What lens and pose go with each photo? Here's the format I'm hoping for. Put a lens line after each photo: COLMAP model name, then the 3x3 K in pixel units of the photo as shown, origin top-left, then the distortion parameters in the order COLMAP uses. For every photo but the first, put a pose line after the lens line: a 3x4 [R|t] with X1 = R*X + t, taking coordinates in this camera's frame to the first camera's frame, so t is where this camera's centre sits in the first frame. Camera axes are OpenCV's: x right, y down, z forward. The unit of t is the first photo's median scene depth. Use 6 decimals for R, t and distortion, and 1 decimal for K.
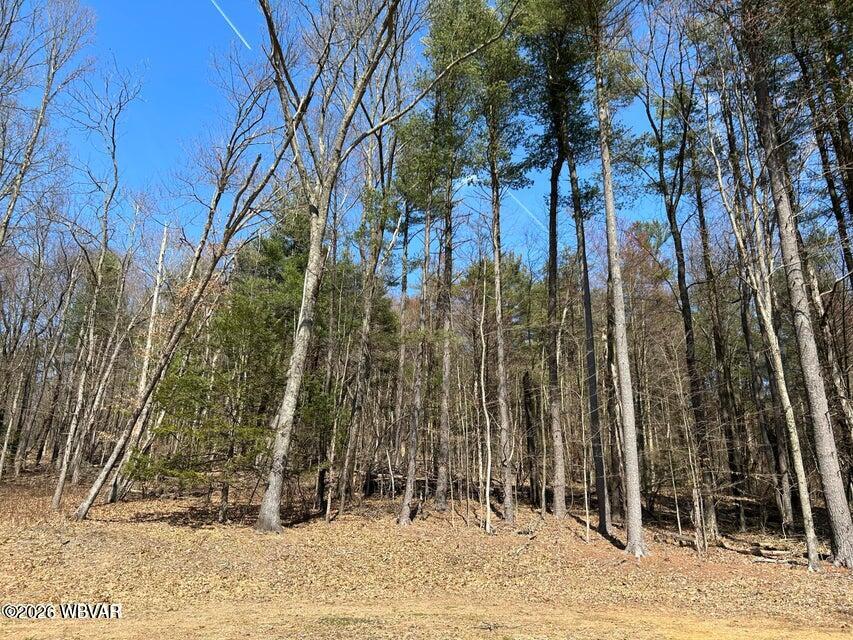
lens RADIAL K [[640.8, 0, 426.8], [0, 640.8, 324.1], [0, 0, 1]] dist [0.053133, -0.055581]
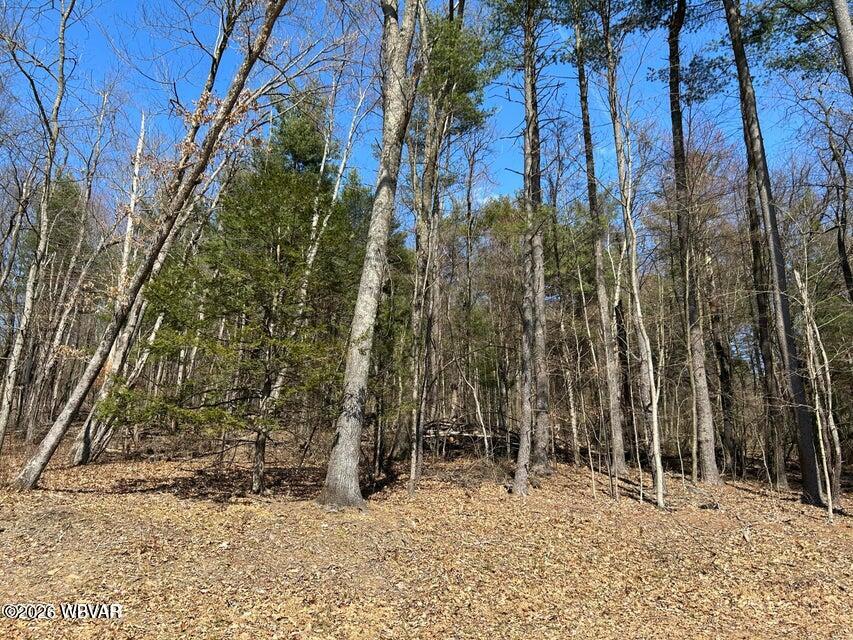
lens RADIAL K [[640.8, 0, 426.8], [0, 640.8, 324.1], [0, 0, 1]] dist [0.053133, -0.055581]
pose [[0.999017, 0.005087, 0.044038, -0.150423], [-0.007163, 0.998864, 0.047106, 0.091343], [-0.043748, -0.047375, 0.997919, 0.305185]]
